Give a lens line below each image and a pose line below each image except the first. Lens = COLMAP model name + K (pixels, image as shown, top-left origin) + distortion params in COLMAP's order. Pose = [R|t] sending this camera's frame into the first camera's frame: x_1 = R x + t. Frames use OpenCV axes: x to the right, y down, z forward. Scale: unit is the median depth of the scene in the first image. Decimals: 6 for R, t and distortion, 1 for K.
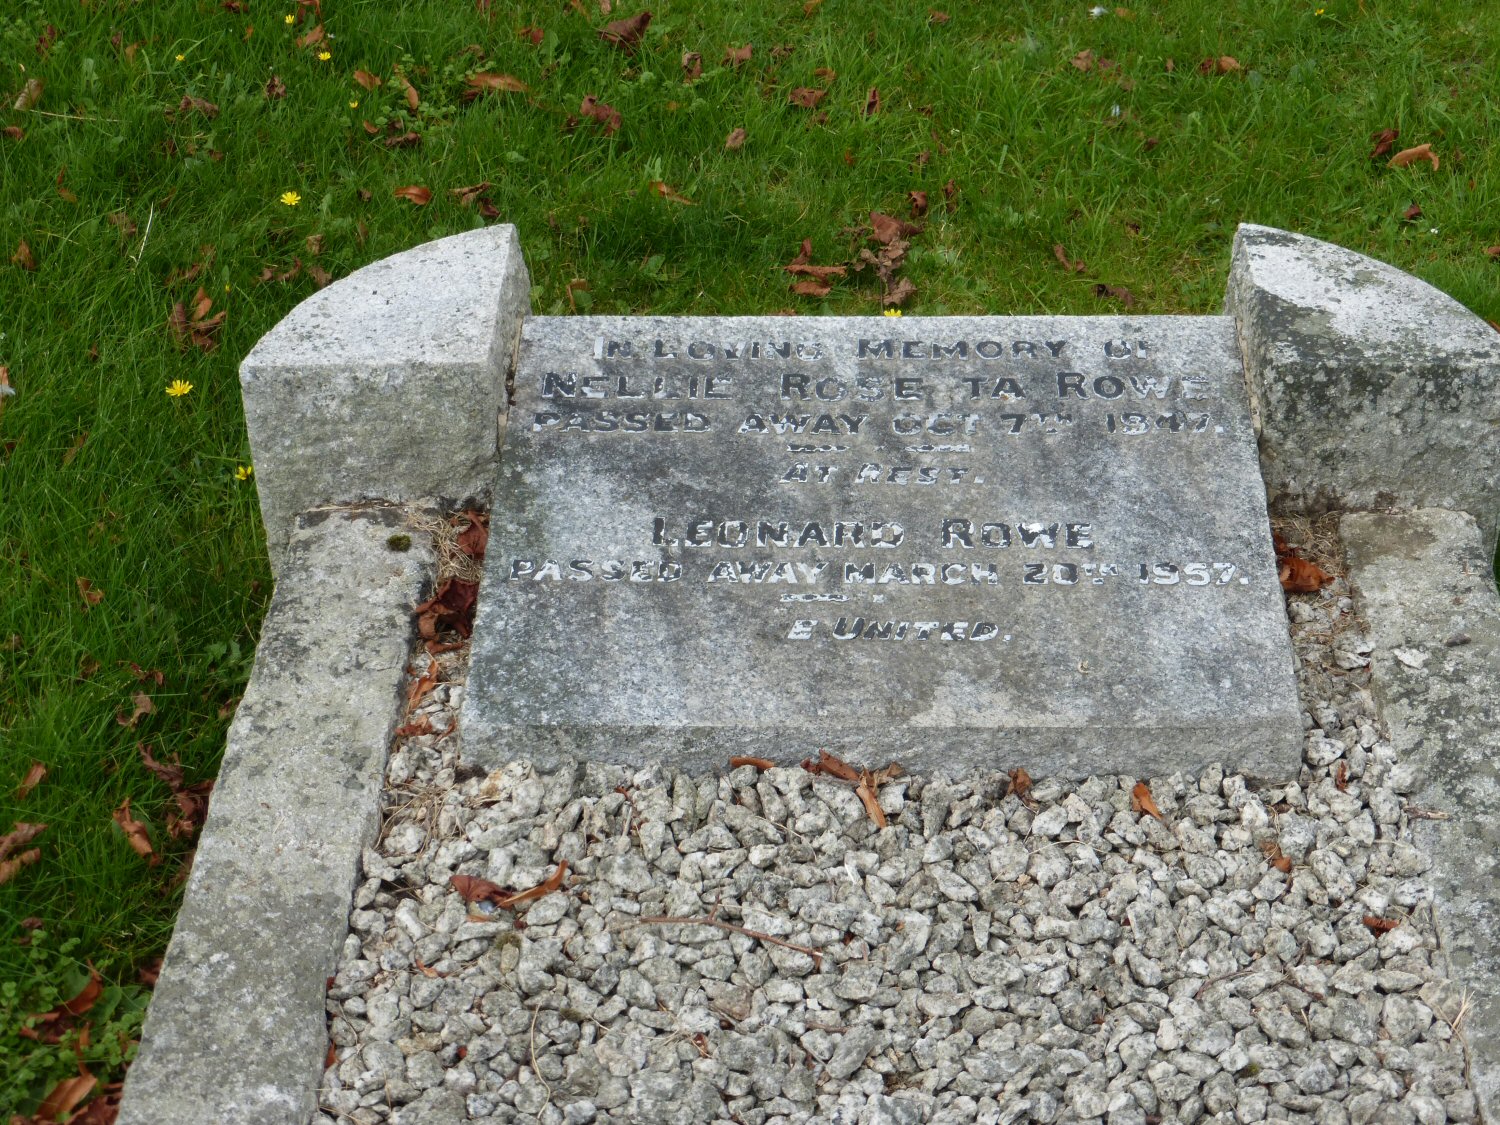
lens RADIAL K [[2463.6, 0, 750.0], [0, 2463.6, 564.2], [0, 0, 1]] dist [-0.085144, 0.000000]
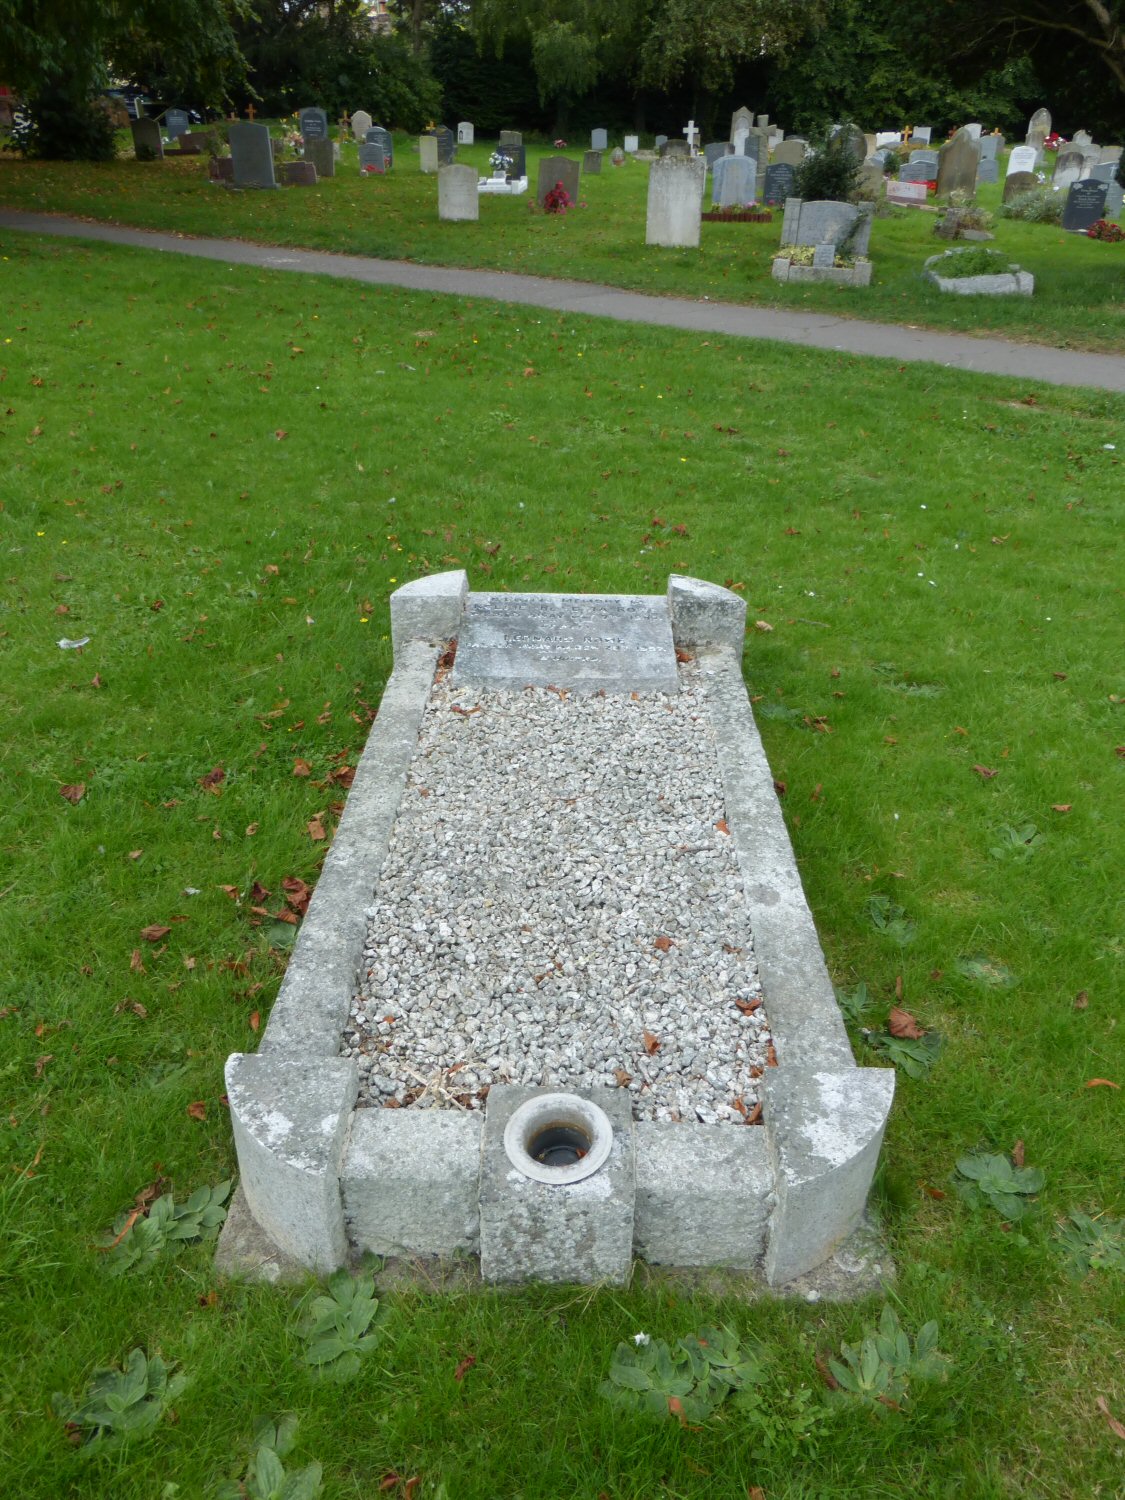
lens RADIAL K [[1106.3, 0, 532.2], [0, 1106.3, 764.5], [0, 0, 1]] dist [-0.037969, 0.024461]
pose [[0.999627, 0.025401, 0.010071, -0.009738], [-0.023777, 0.990222, -0.137462, 0.396248], [-0.013464, 0.137171, 0.990456, -0.595920]]
